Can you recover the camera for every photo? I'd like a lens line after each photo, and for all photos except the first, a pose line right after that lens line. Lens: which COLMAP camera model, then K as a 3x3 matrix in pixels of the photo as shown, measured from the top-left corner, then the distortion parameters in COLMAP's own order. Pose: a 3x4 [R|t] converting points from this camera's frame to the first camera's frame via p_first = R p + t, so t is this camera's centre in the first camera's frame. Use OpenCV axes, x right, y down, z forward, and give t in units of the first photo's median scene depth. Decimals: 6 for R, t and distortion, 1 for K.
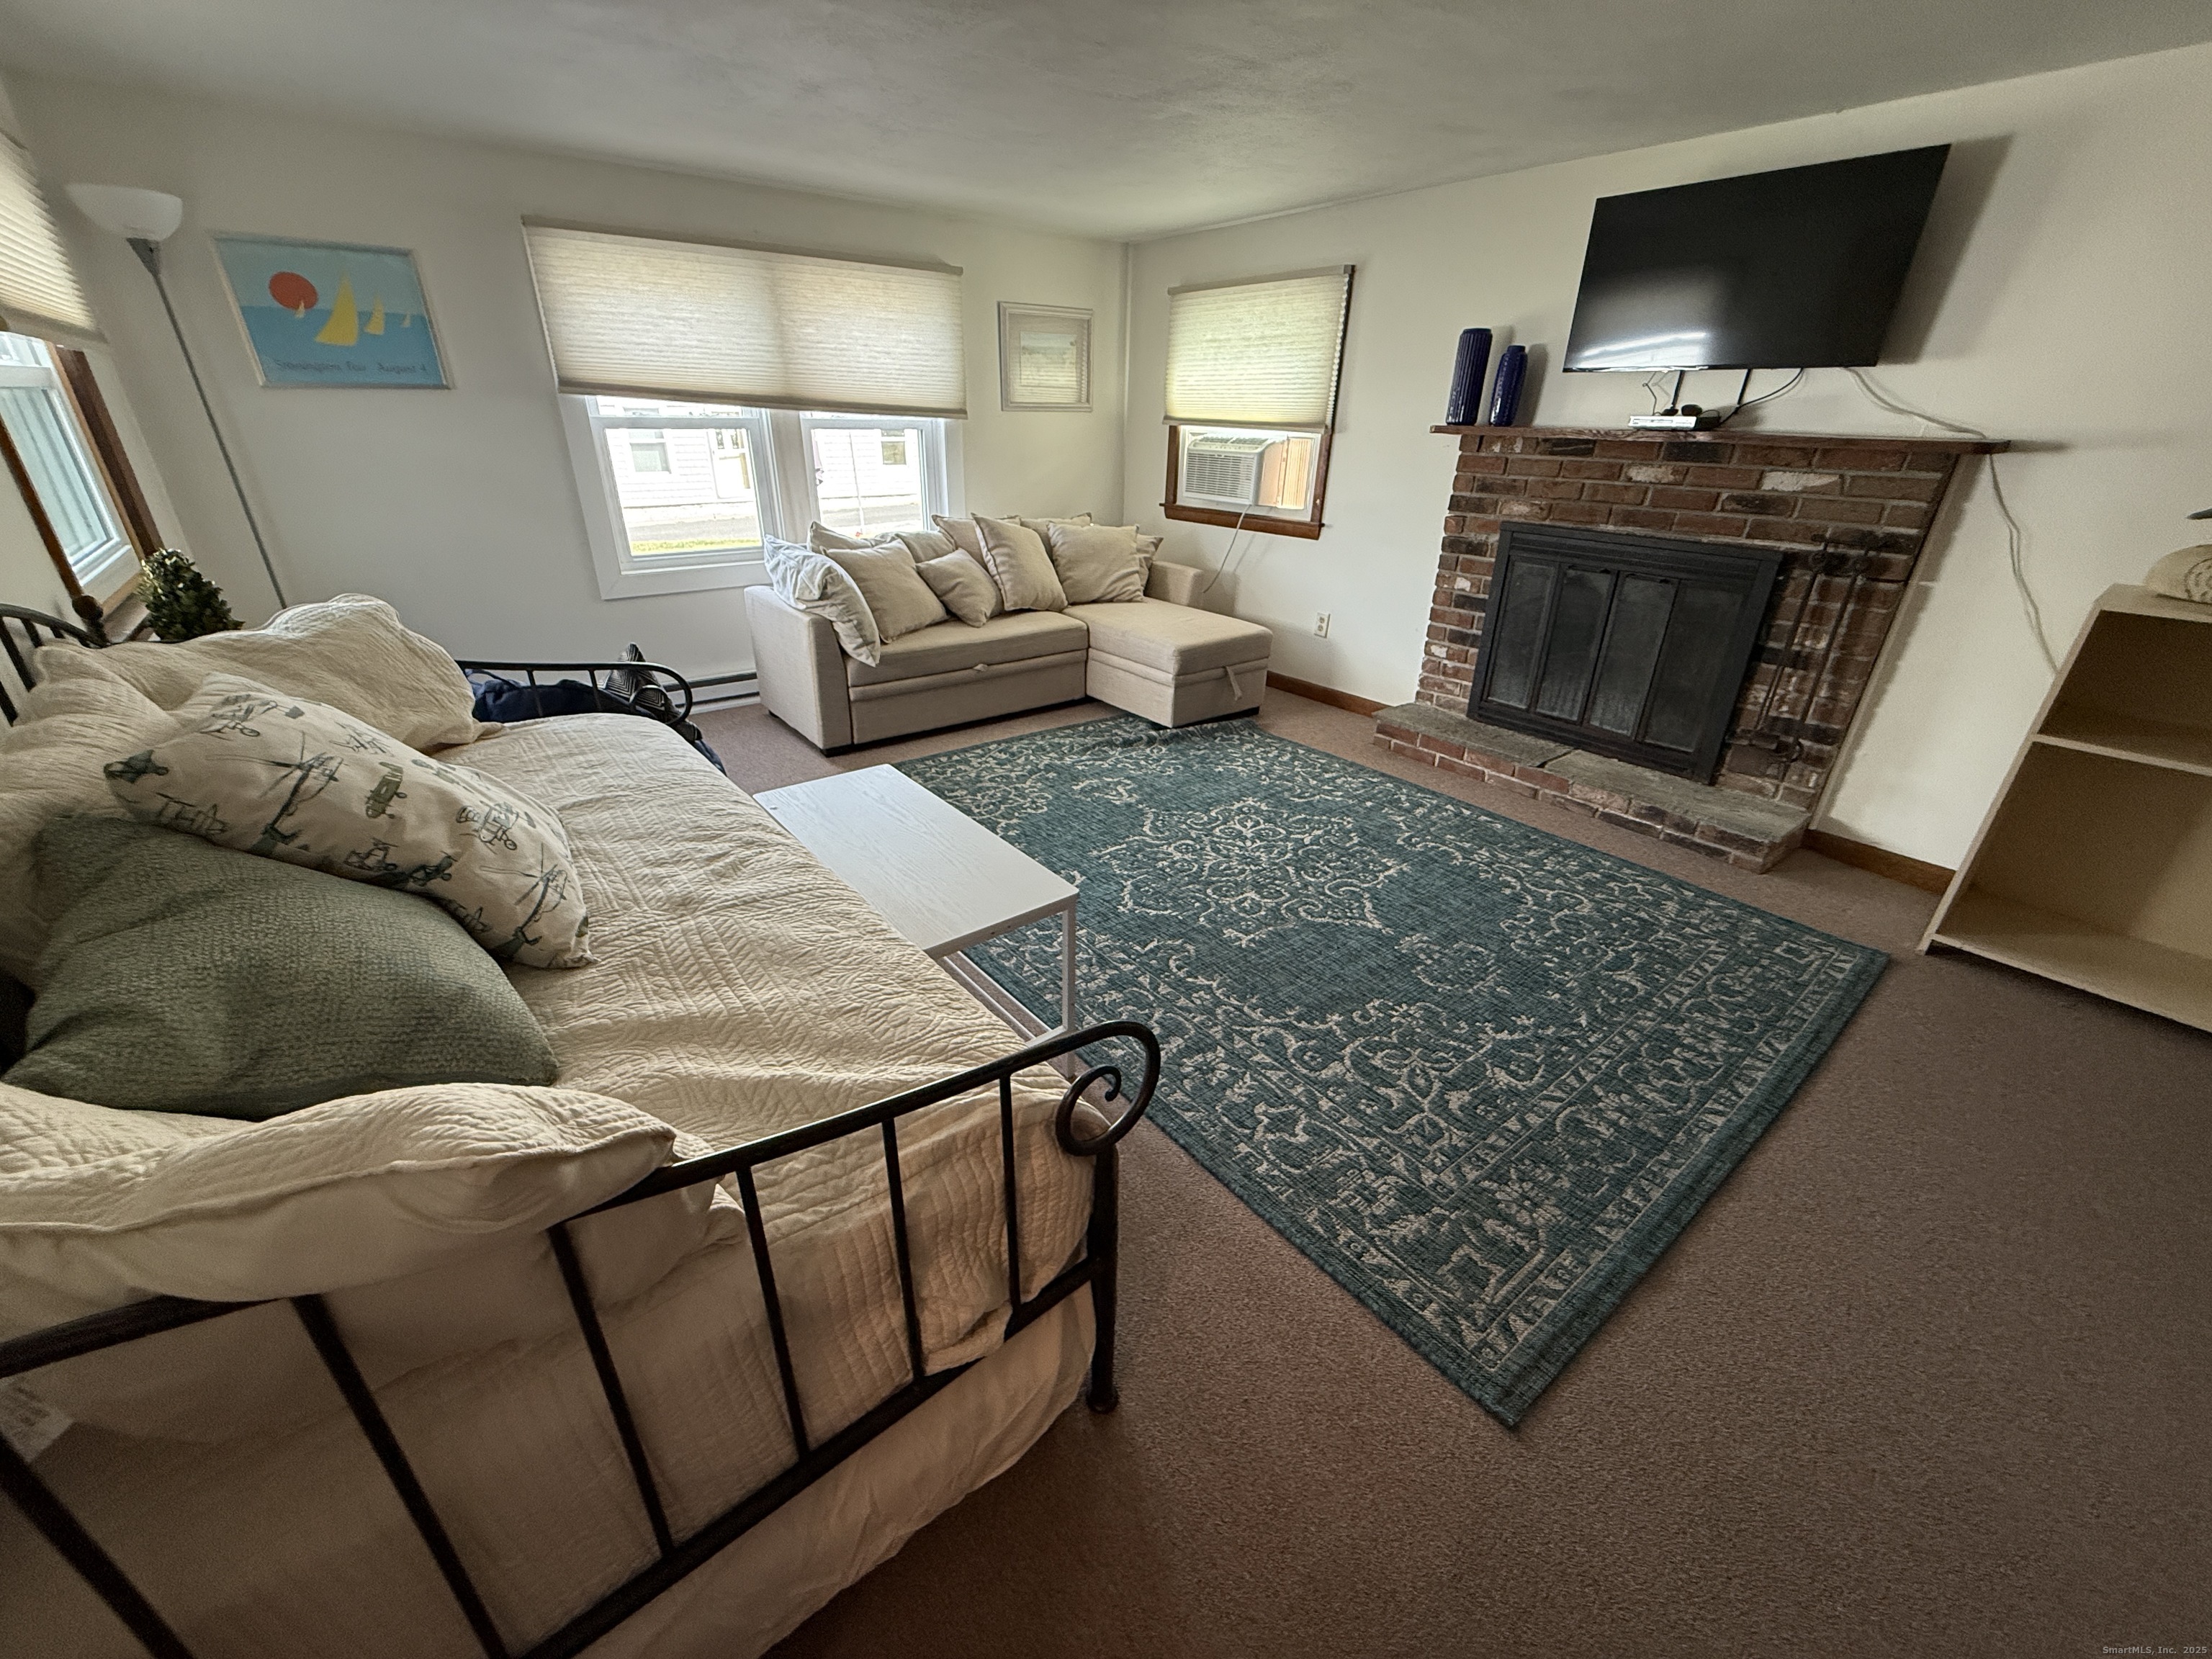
lens RADIAL K [[878.0, 0, 1091.0], [0, 878.0, 827.6], [0, 0, 1]] dist [0.001340, -0.000479]
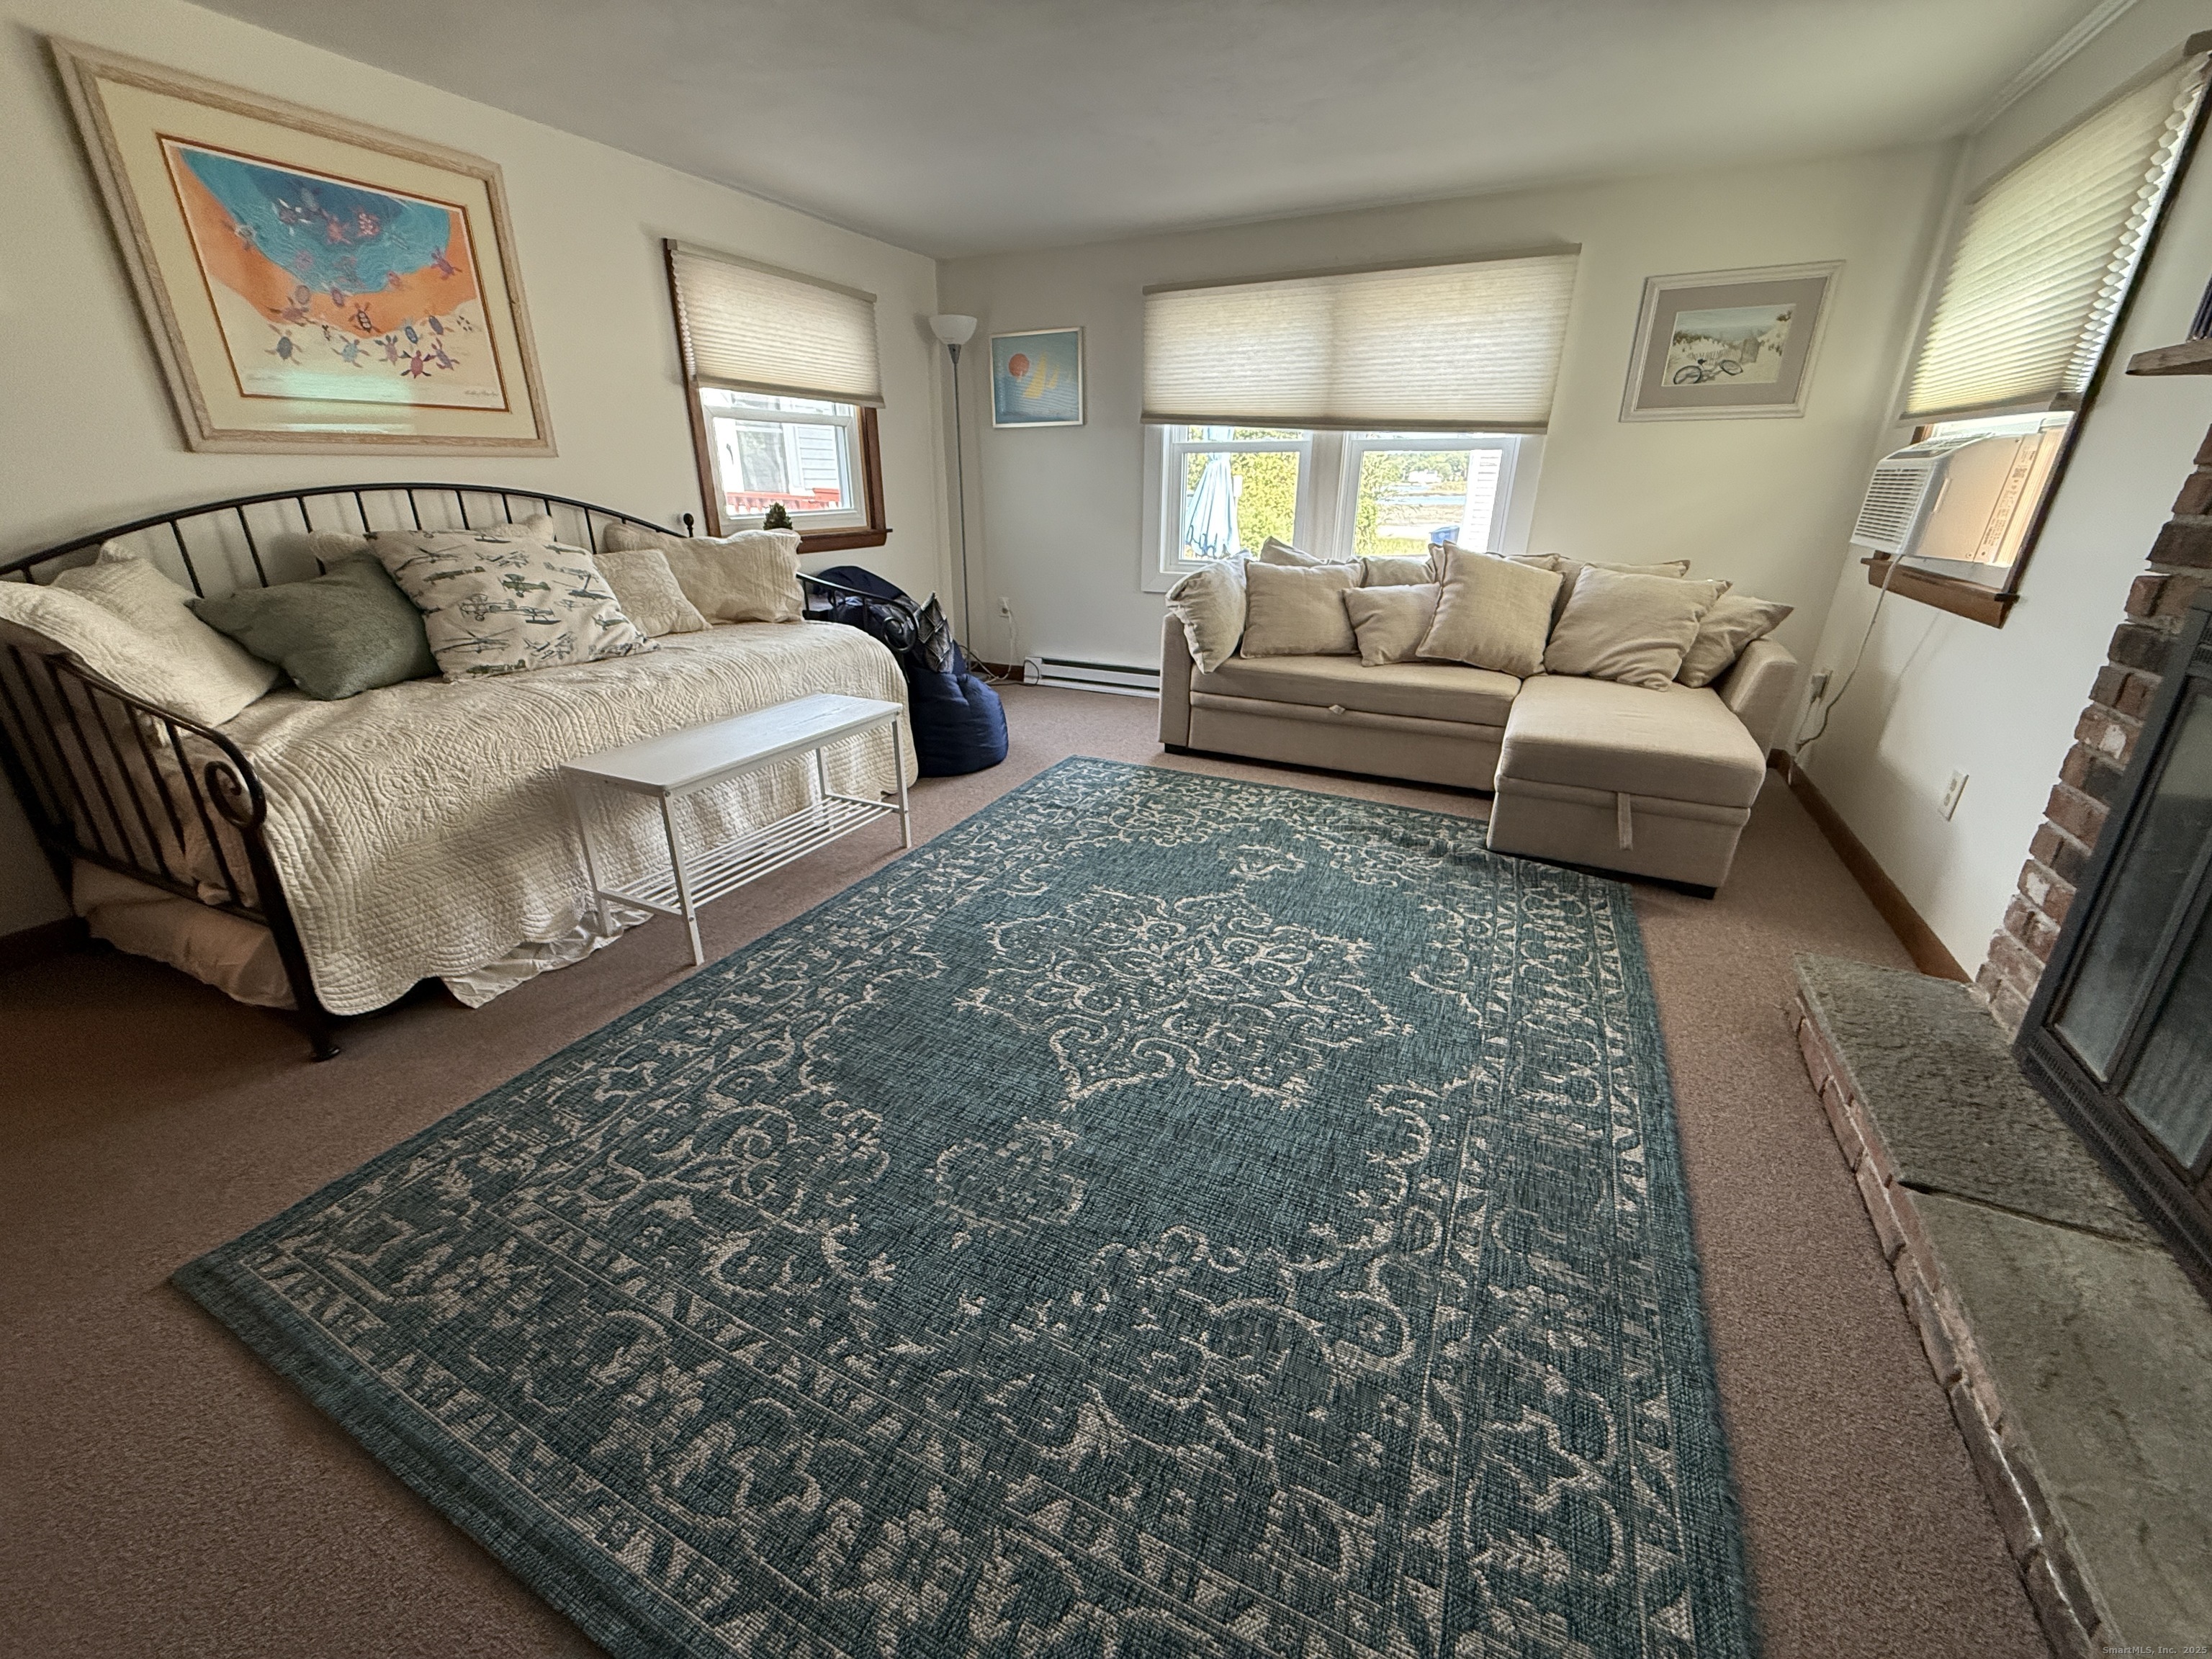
lens RADIAL K [[878.0, 0, 1096.2], [0, 878.0, 822.5], [0, 0, 1]] dist [0.001340, -0.000479]
pose [[0.436210, 0.314752, -0.843002, 0.587043], [-0.382113, 0.912961, 0.143149, -0.126225], [0.814685, 0.259679, 0.518513, 0.434080]]
